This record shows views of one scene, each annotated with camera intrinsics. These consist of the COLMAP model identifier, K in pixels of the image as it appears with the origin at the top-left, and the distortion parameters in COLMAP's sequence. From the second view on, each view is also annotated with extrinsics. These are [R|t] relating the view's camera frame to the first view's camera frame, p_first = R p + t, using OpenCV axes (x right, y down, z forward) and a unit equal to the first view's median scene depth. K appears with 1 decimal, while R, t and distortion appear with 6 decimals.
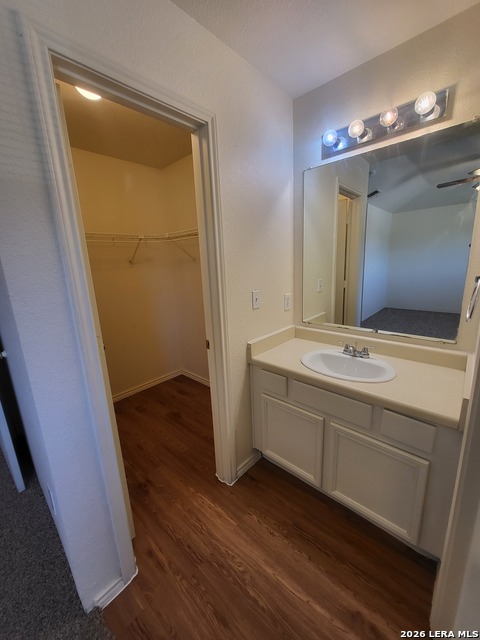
lens RADIAL K [[250.7, 0, 241.6], [0, 250.7, 319.9], [0, 0, 1]] dist [-0.004631, -0.000582]
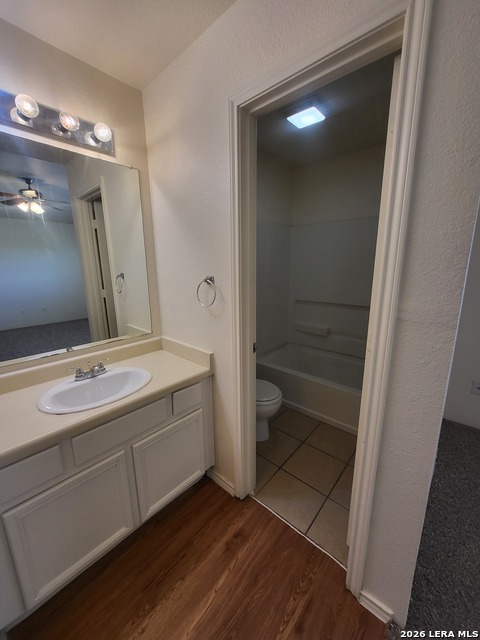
lens RADIAL K [[250.7, 0, 238.3], [0, 250.7, 320.3], [0, 0, 1]] dist [-0.004631, -0.000582]
pose [[-0.010237, -0.172389, 0.984976, -0.442042], [0.241207, 0.955514, 0.169739, -0.082207], [-0.970420, 0.239321, 0.031800, 0.472756]]
